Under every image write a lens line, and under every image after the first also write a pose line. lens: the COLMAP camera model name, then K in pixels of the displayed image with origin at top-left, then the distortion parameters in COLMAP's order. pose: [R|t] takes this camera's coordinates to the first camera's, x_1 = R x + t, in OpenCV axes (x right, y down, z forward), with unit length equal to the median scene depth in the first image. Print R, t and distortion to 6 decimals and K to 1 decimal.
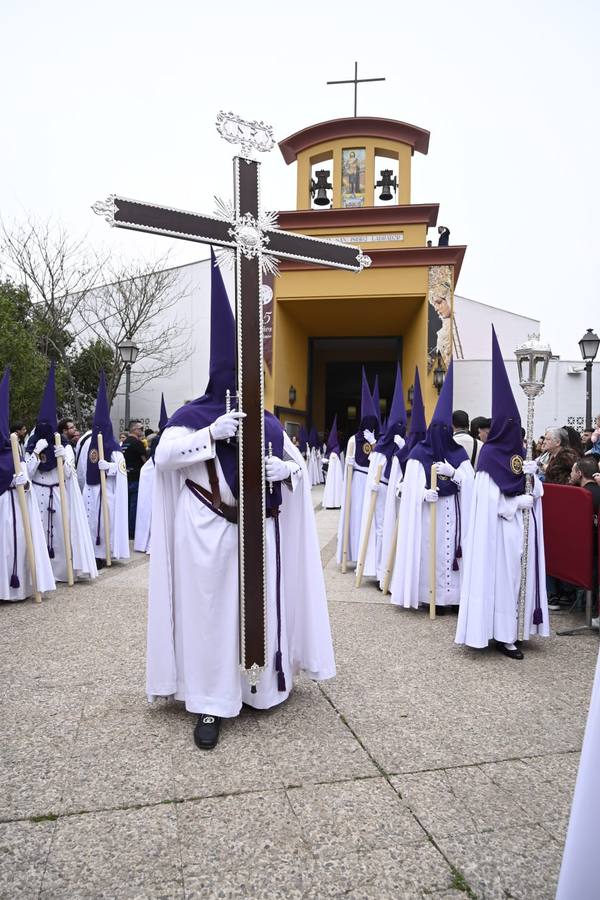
lens RADIAL K [[618.0, 0, 302.5], [0, 618.0, 453.5], [0, 0, 1]] dist [-0.004822, -0.004995]
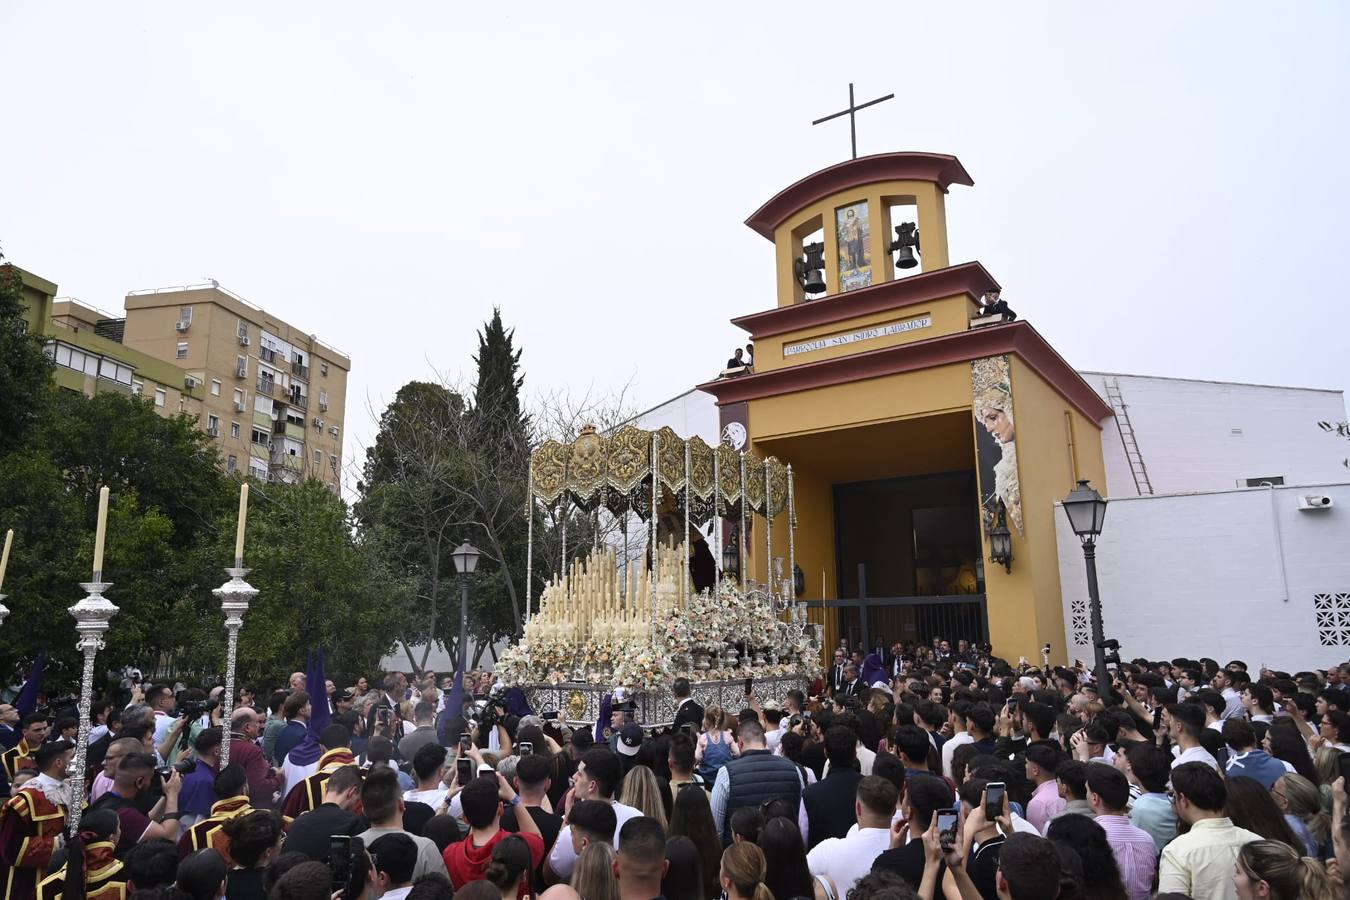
lens RADIAL K [[927.1, 0, 673.2], [0, 927.1, 446.1], [0, 0, 1]] dist [-0.004822, -0.004995]
pose [[0.893140, -0.114242, -0.435029, 0.316023], [0.033529, 0.981425, -0.188893, -0.056168], [0.448528, 0.154122, 0.880380, 0.073731]]
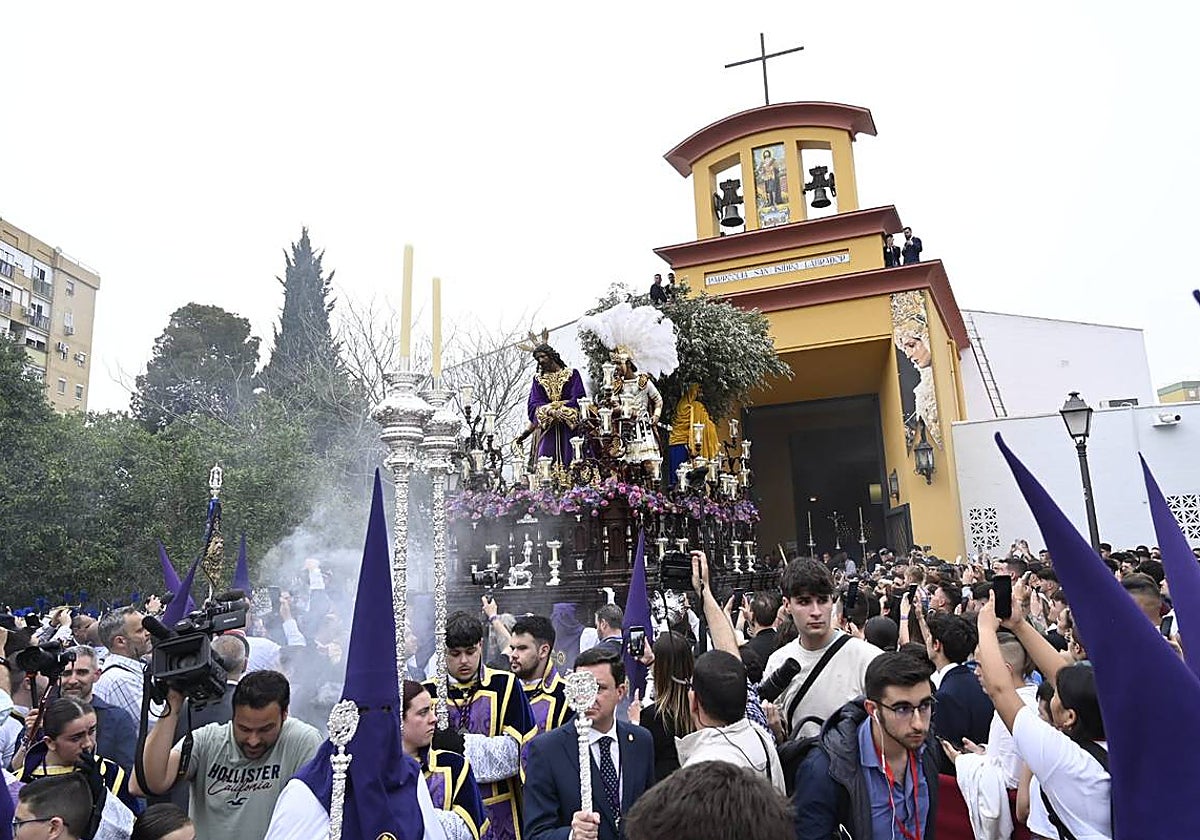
lens RADIAL K [[976.3, 0, 632.2], [0, 976.3, 359.6], [0, 0, 1]] dist [-0.029544, 0.042711]
pose [[0.968802, -0.112781, -0.220688, 0.151848], [0.068308, 0.977480, -0.199665, -0.038426], [0.238237, 0.178361, 0.954689, -0.069581]]
